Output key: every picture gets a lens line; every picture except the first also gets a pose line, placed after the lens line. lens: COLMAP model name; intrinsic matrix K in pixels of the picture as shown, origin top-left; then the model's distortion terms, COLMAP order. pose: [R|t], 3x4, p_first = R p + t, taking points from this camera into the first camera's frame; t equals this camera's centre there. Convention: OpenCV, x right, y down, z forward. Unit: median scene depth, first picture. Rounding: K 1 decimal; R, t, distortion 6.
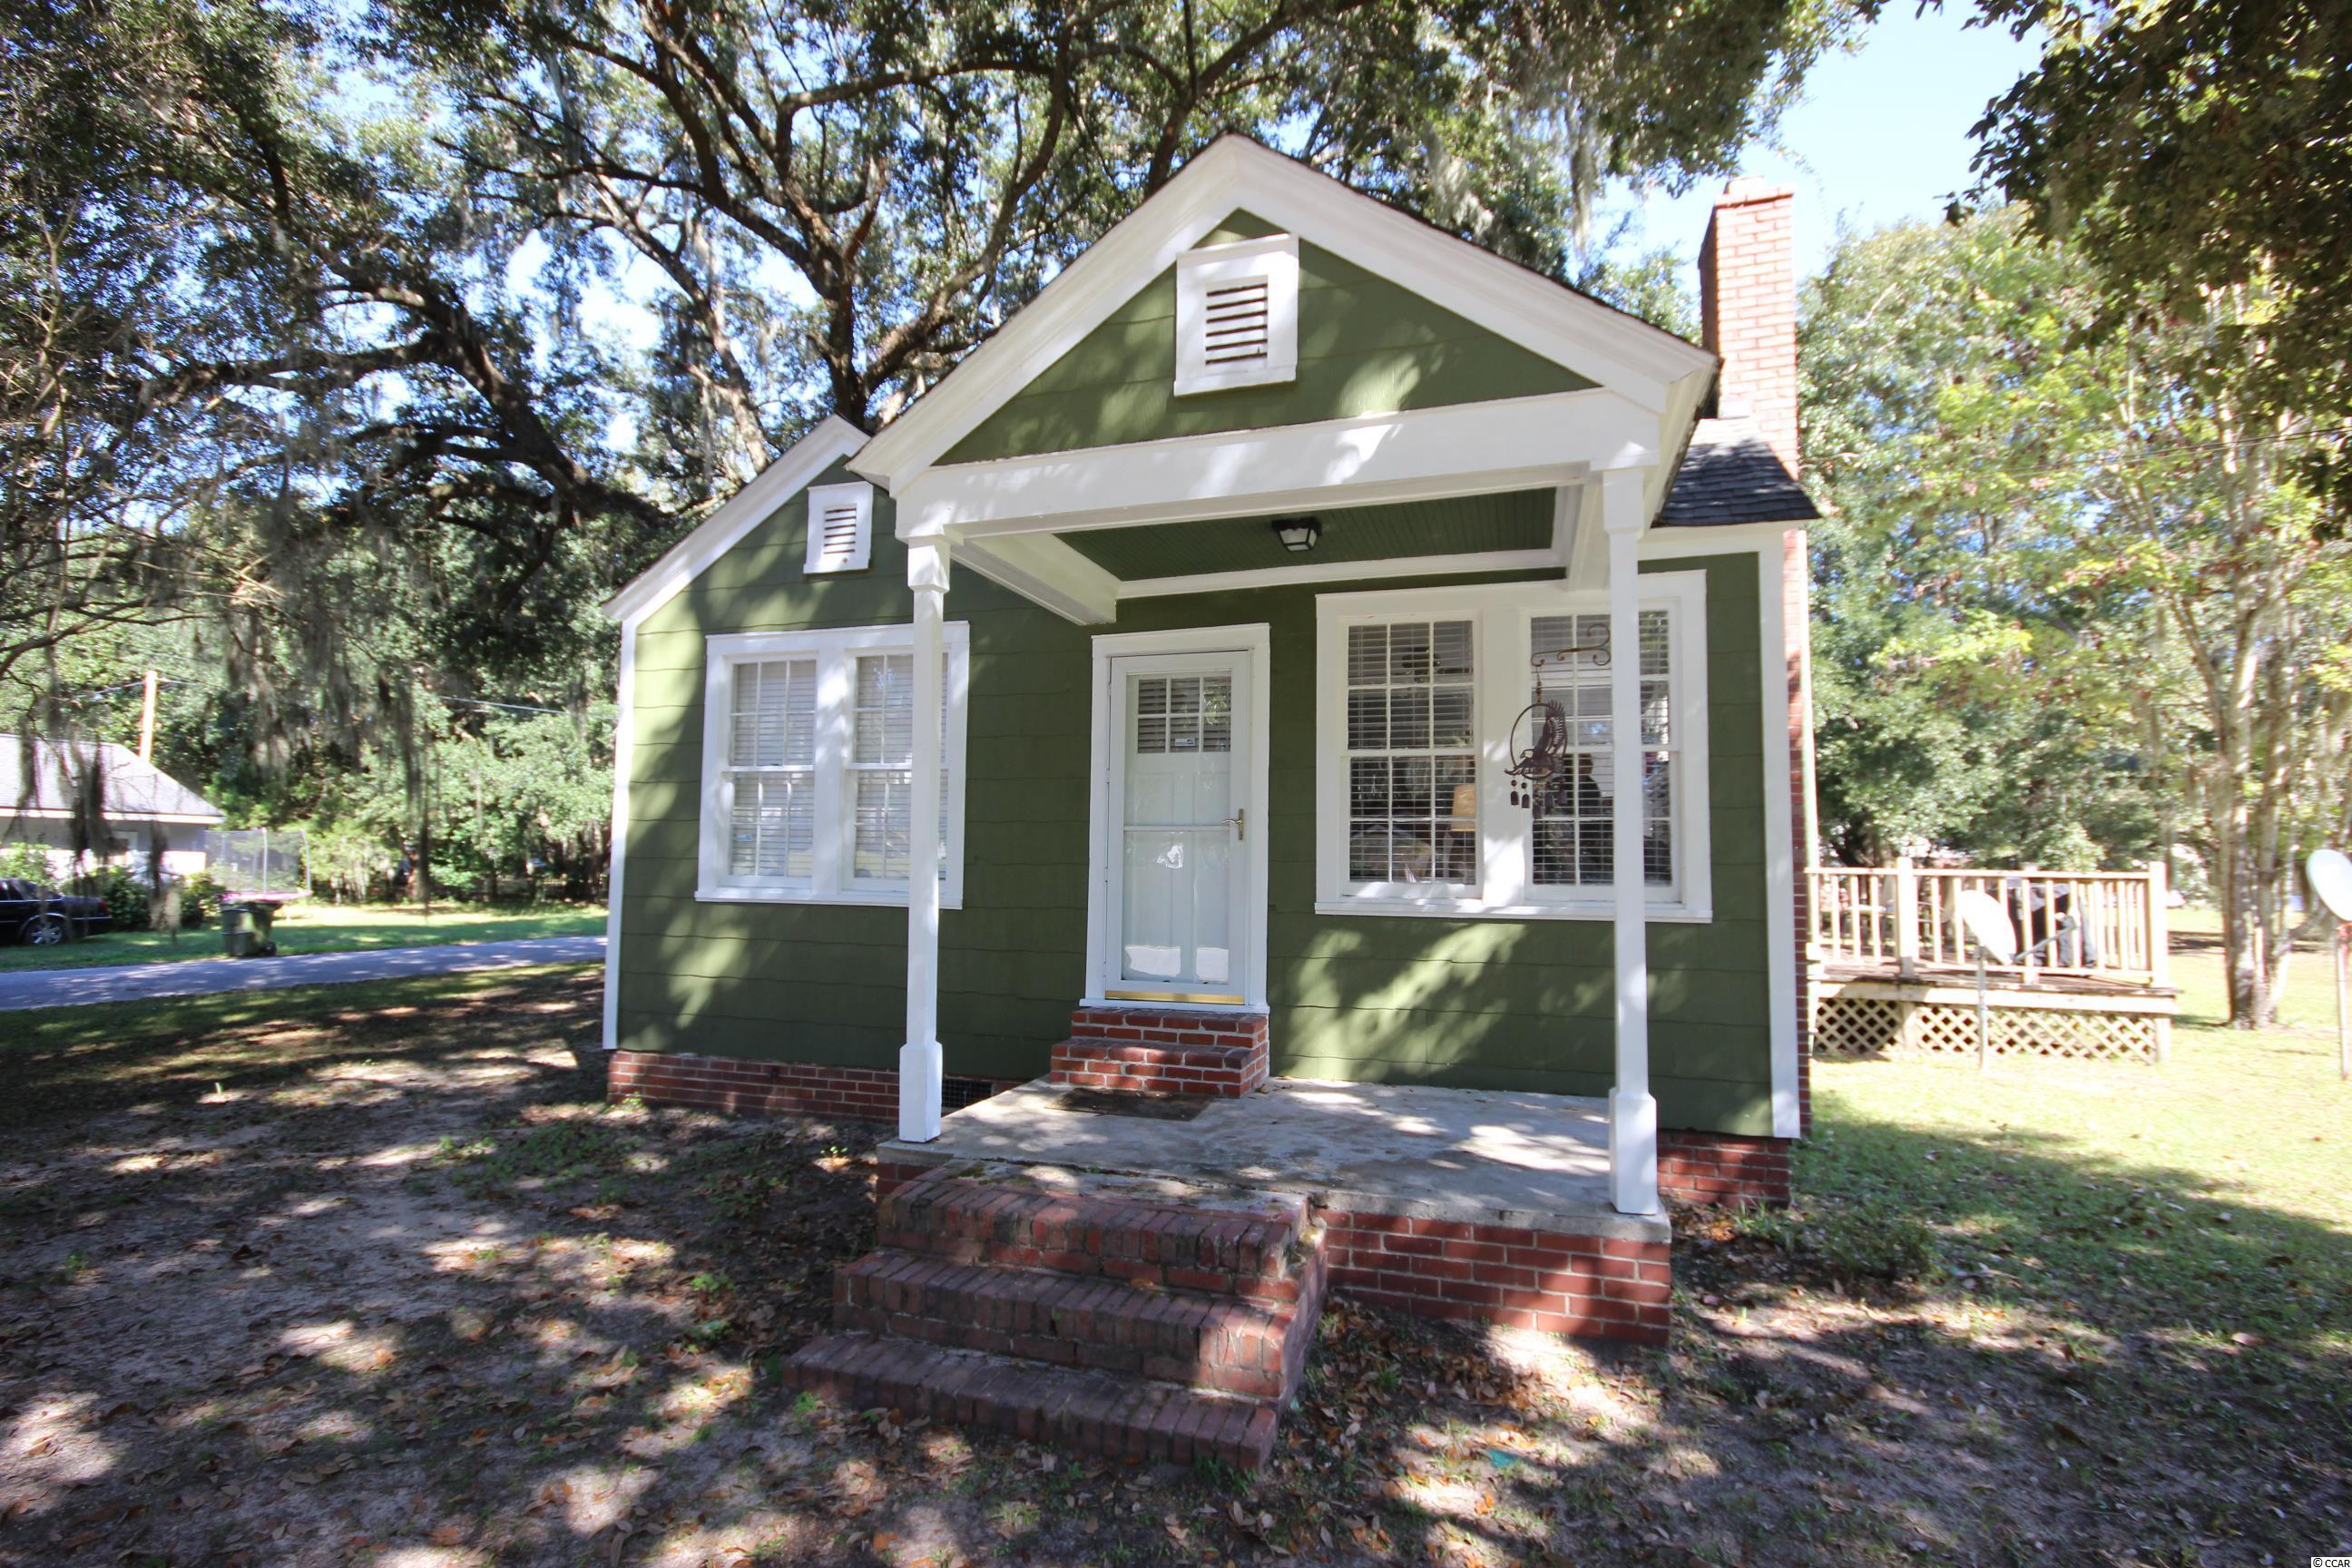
lens RADIAL K [[1085.0, 0, 1181.7], [0, 1085.0, 800.0], [0, 0, 1]] dist [-0.001659, -0.000300]
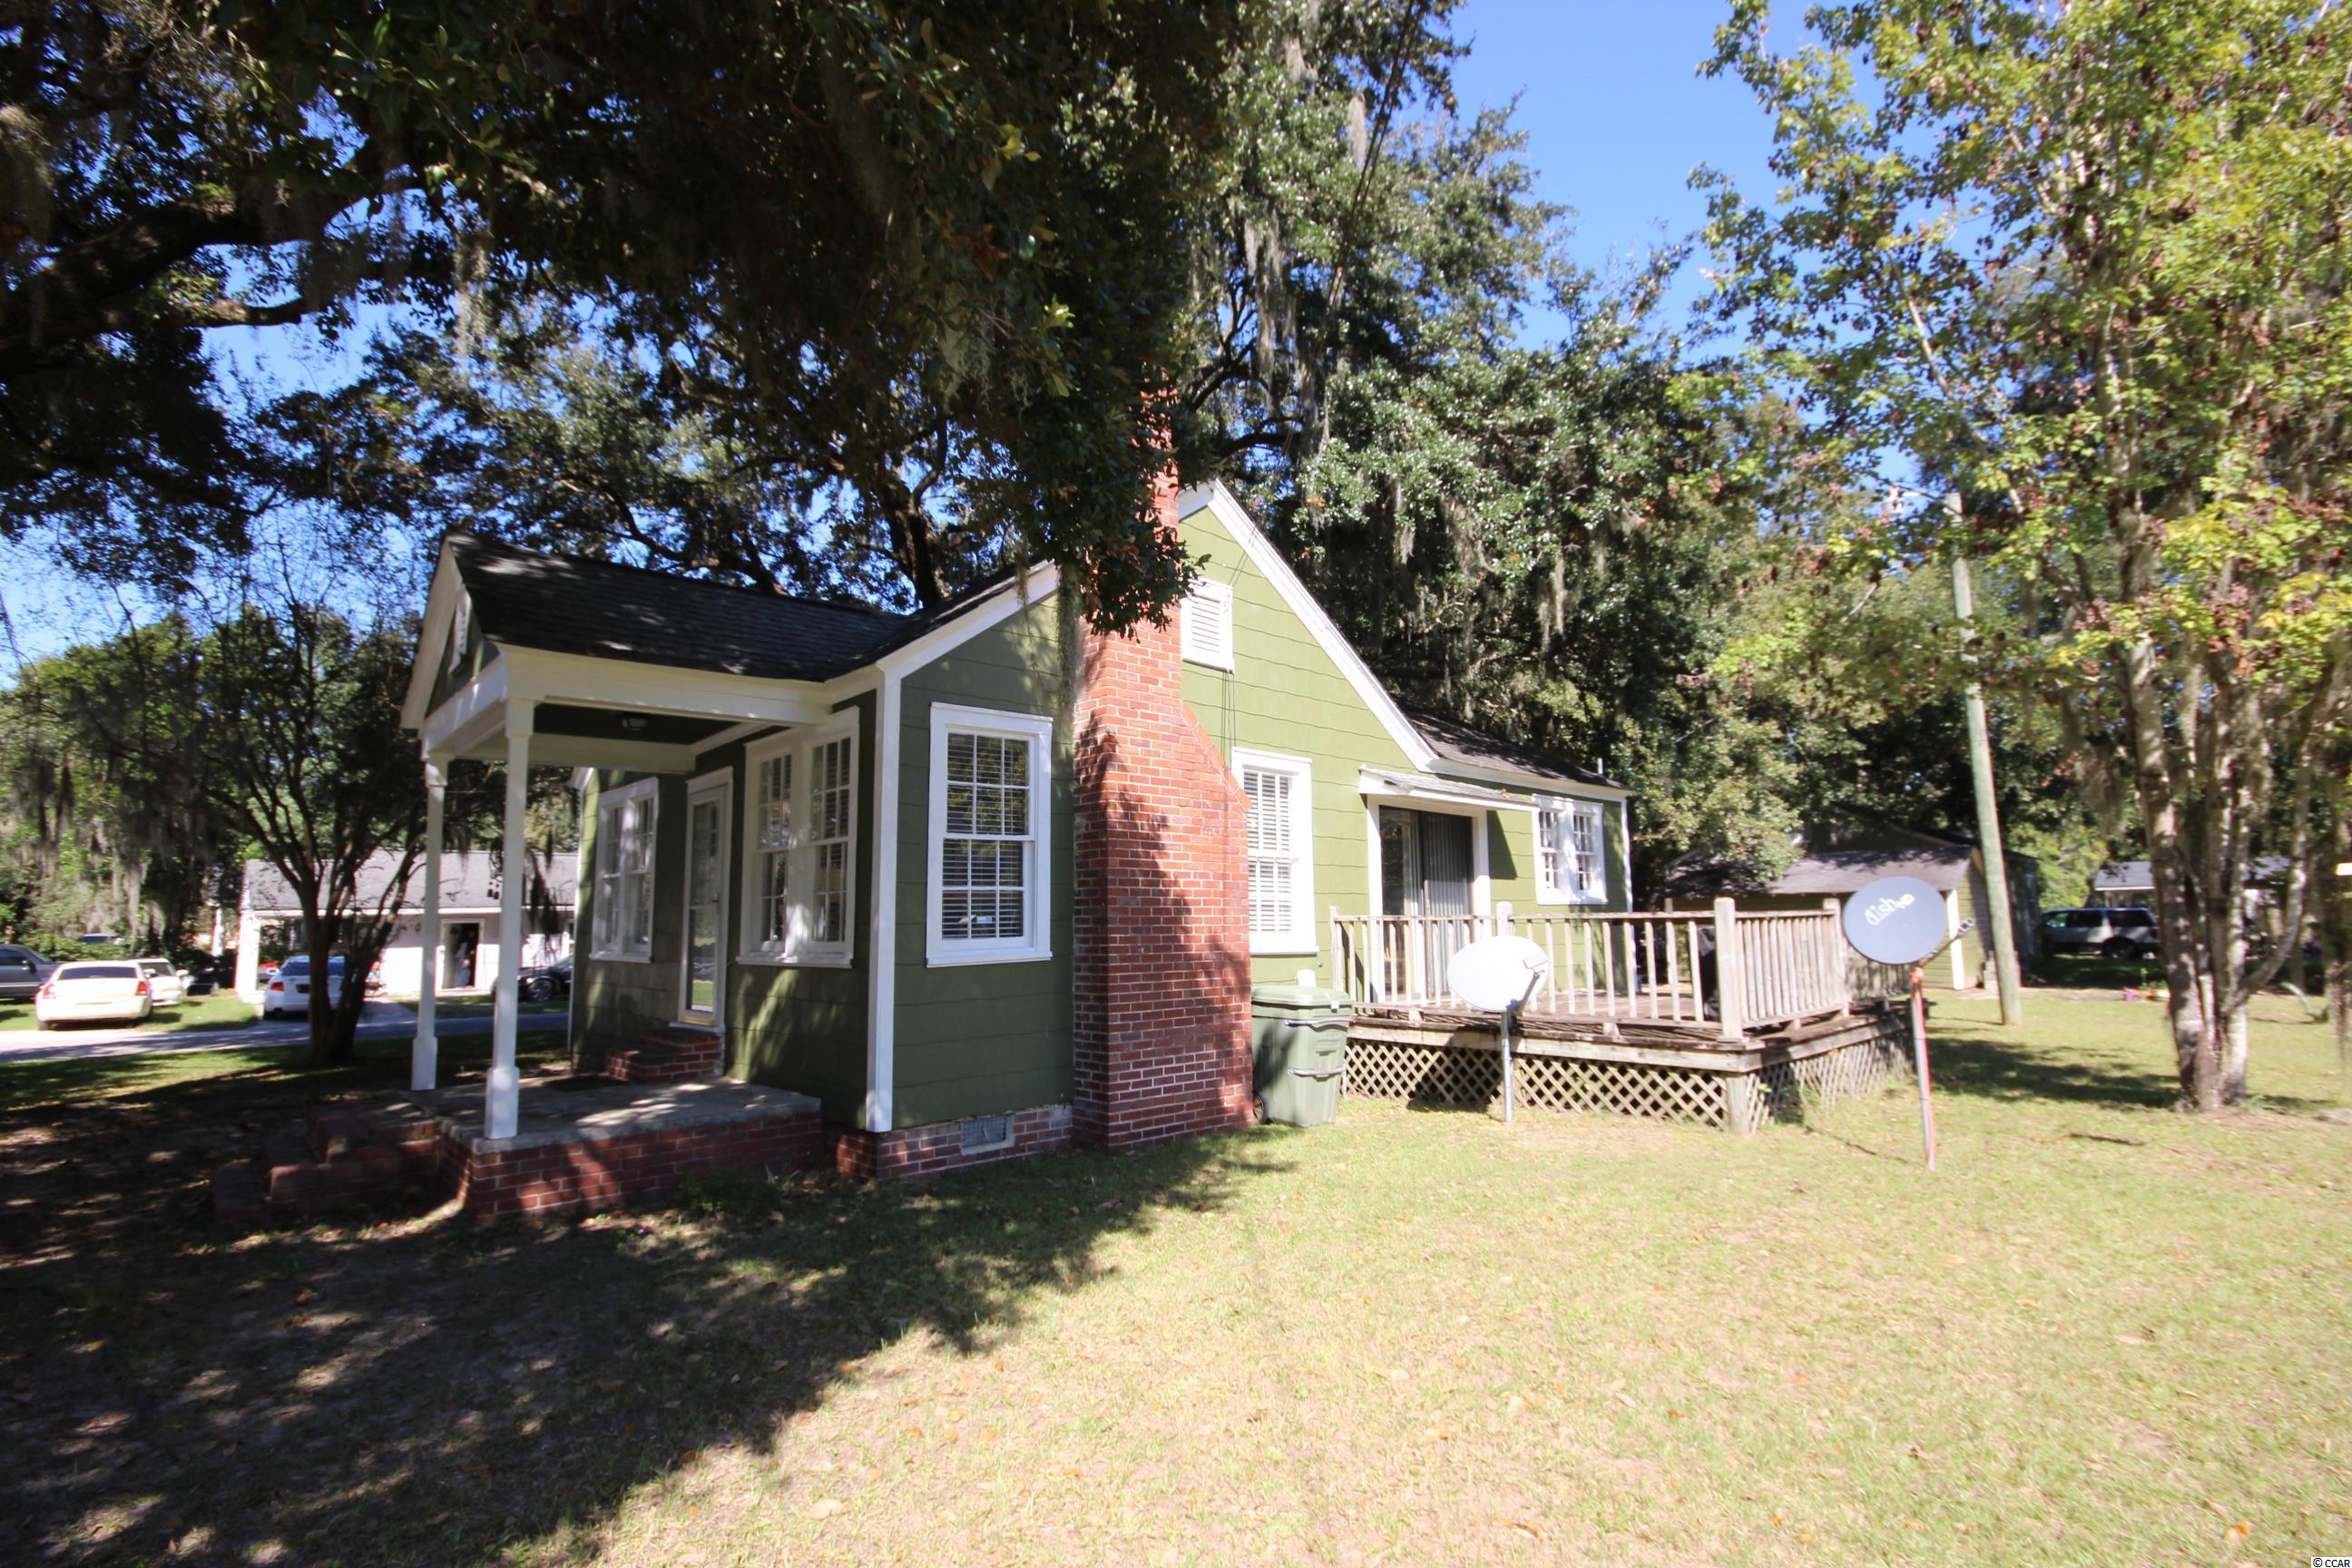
lens RADIAL K [[1124.0, 0, 1199.1], [0, 1124.0, 805.8], [0, 0, 1]] dist [0.000362, 0.000107]
pose [[0.877061, -0.076283, -0.474283, 0.907429], [0.055894, 0.996810, -0.056965, 0.010115], [0.477116, 0.023452, 0.878527, -0.006872]]
